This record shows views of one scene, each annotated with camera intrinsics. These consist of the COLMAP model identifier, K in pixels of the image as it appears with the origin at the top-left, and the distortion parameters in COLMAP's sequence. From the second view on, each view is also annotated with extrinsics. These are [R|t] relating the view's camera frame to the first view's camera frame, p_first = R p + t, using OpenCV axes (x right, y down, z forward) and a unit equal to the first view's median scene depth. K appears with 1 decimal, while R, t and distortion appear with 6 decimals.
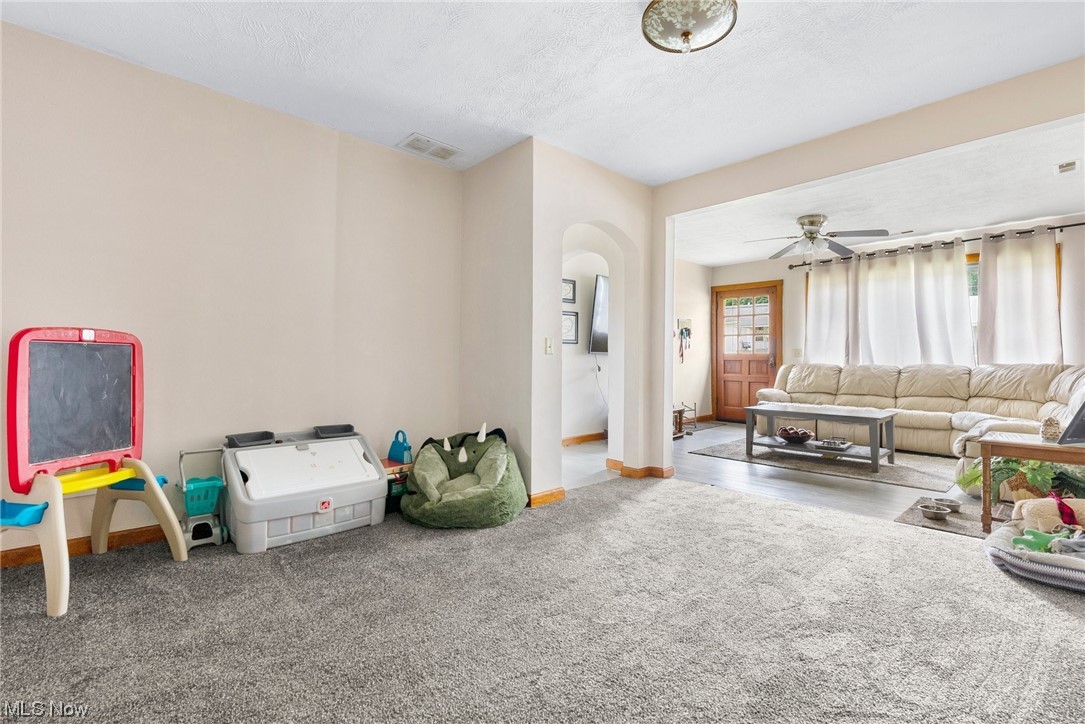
lens RADIAL K [[489.5, 0, 542.8], [0, 489.5, 360.0], [0, 0, 1]] dist [-0.004155, 0.000958]
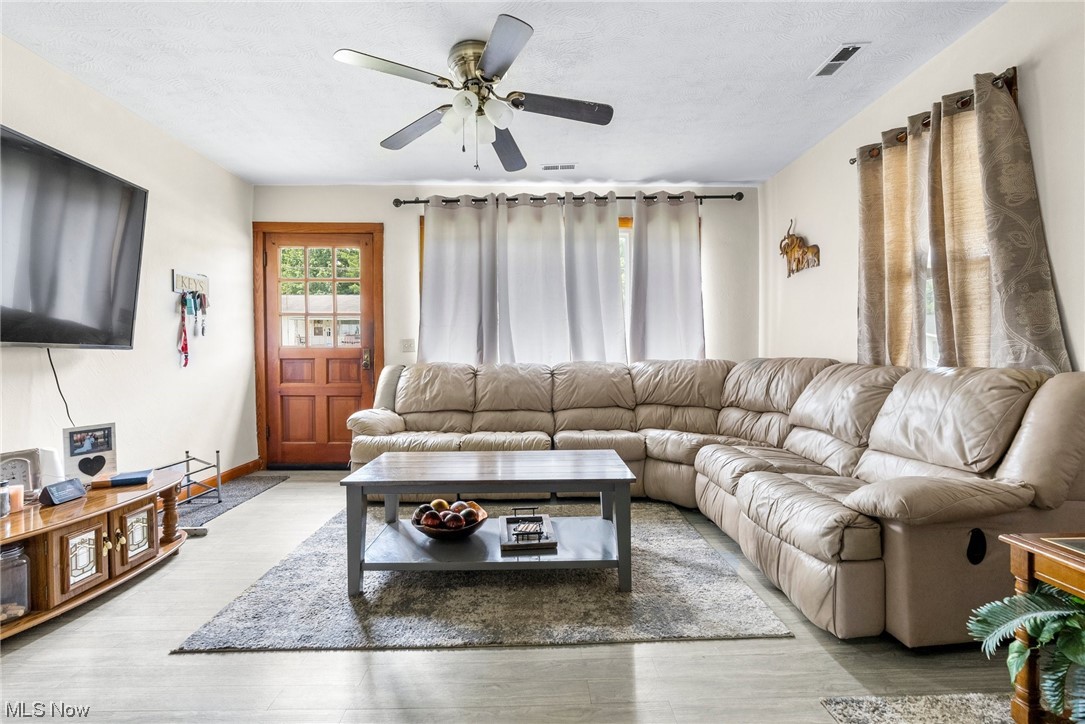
lens RADIAL K [[489.5, 0, 543.9], [0, 489.5, 357.9], [0, 0, 1]] dist [-0.004155, 0.000958]
pose [[0.656778, -0.011346, 0.753998, 0.180077], [0.009257, 0.999933, 0.006984, -0.002000], [-0.754027, 0.002393, 0.656839, 0.496460]]
